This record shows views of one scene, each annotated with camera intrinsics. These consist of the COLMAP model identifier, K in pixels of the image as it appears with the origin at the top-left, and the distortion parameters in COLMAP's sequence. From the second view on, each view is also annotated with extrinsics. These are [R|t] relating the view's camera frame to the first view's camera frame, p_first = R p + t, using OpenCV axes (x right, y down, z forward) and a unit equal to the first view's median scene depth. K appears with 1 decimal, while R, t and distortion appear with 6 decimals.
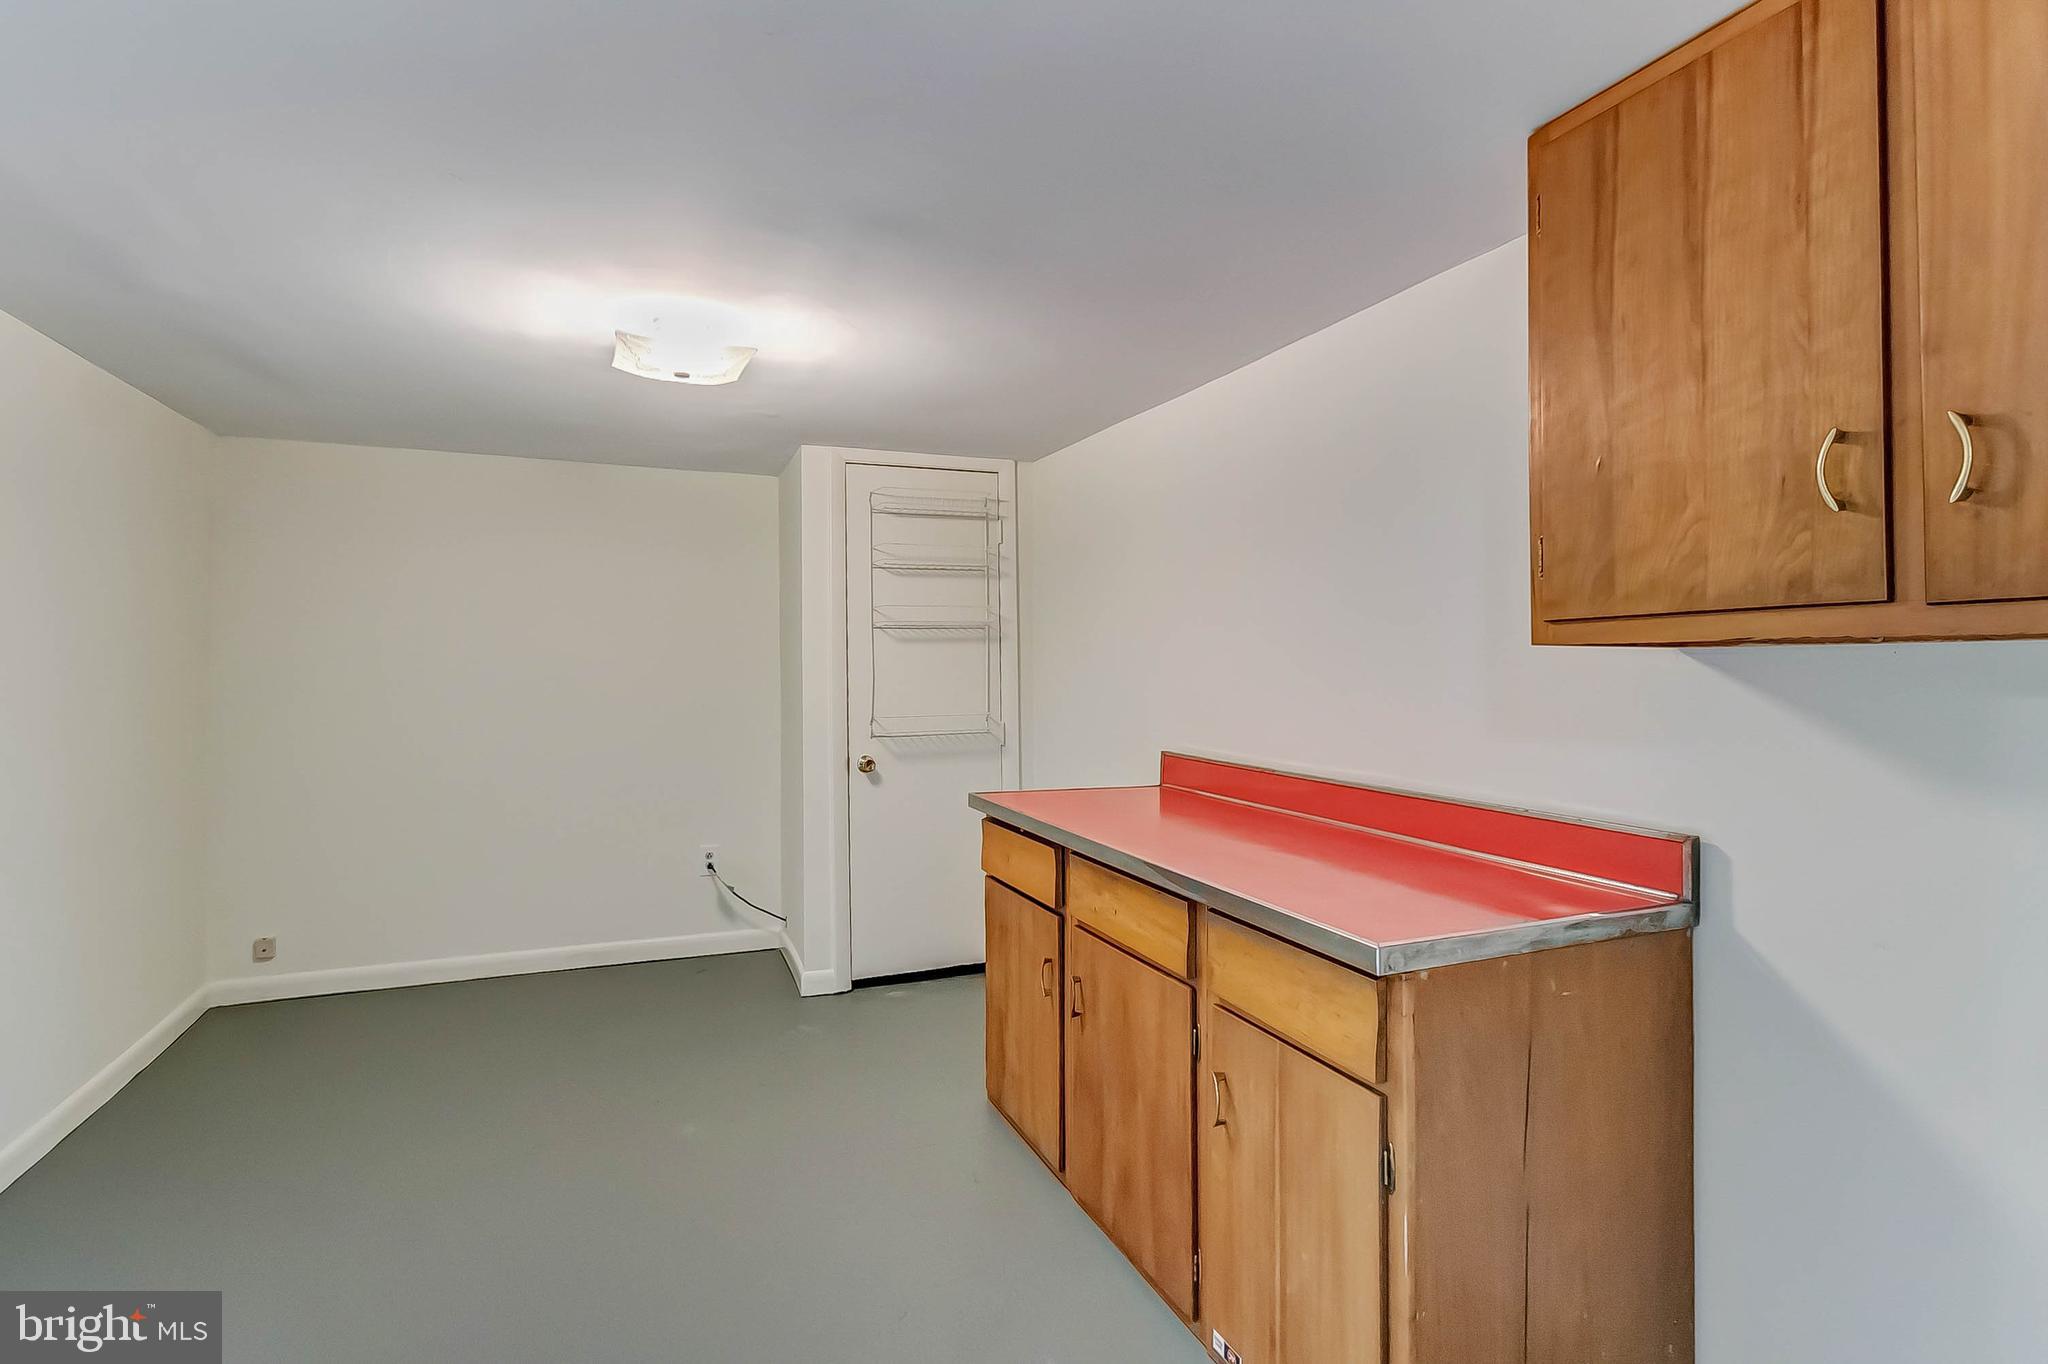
lens RADIAL K [[981.0, 0, 1015.8], [0, 981.0, 659.9], [0, 0, 1]] dist [0.000105, 0.000085]
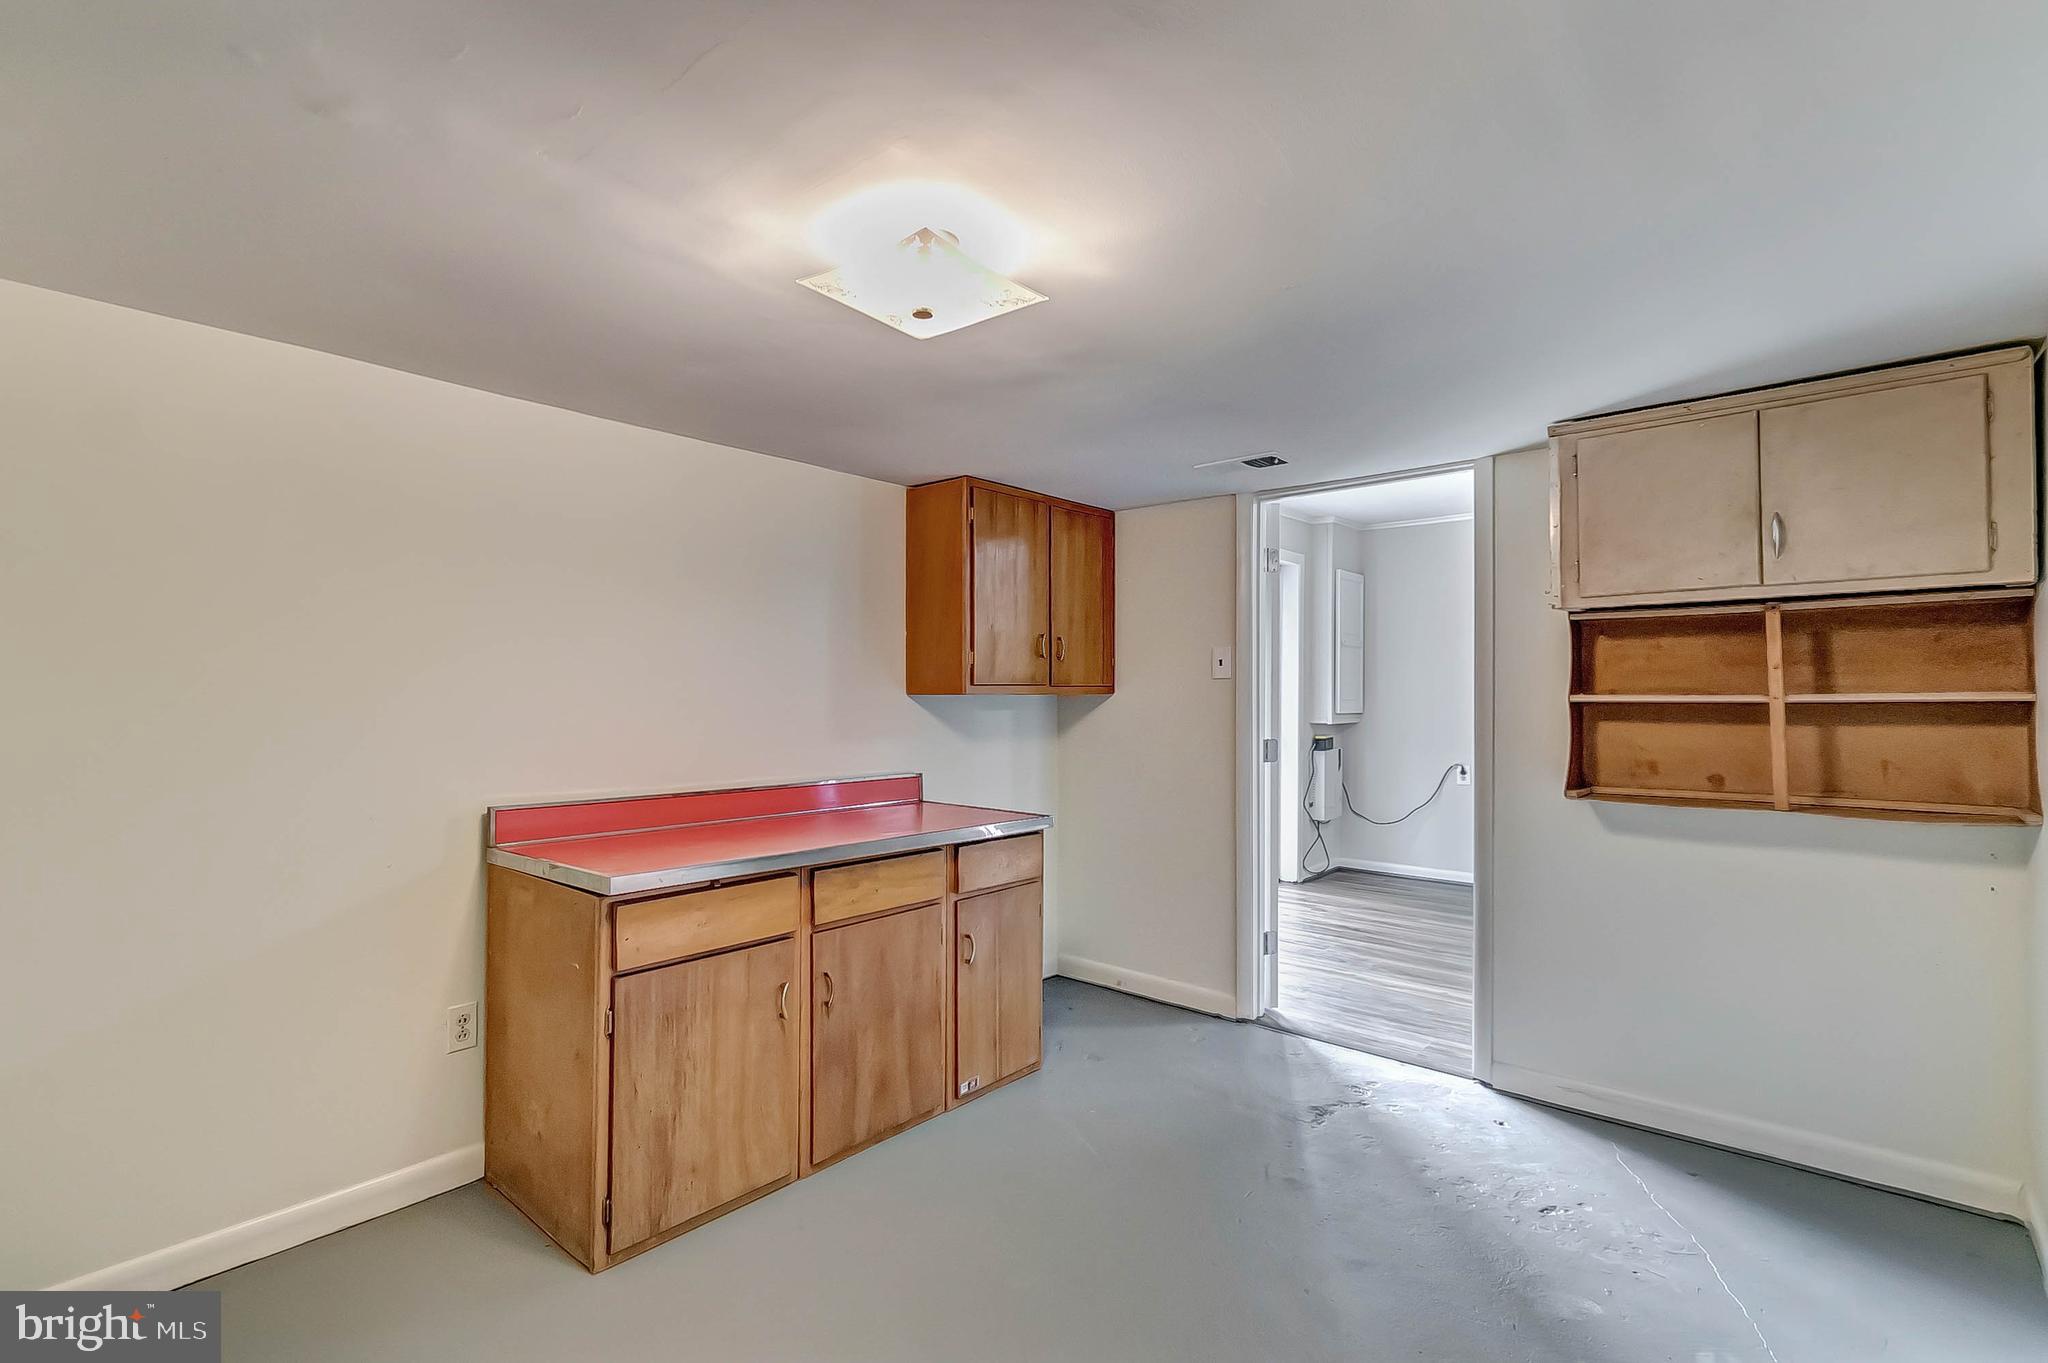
lens RADIAL K [[953.7, 0, 985.1], [0, 953.7, 684.8], [0, 0, 1]] dist [0.001423, 0.000048]
pose [[-0.437352, 0.013674, 0.899186, -1.224542], [-0.004042, 0.999844, -0.017170, -0.001388], [-0.899281, -0.011144, -0.437229, 1.554253]]
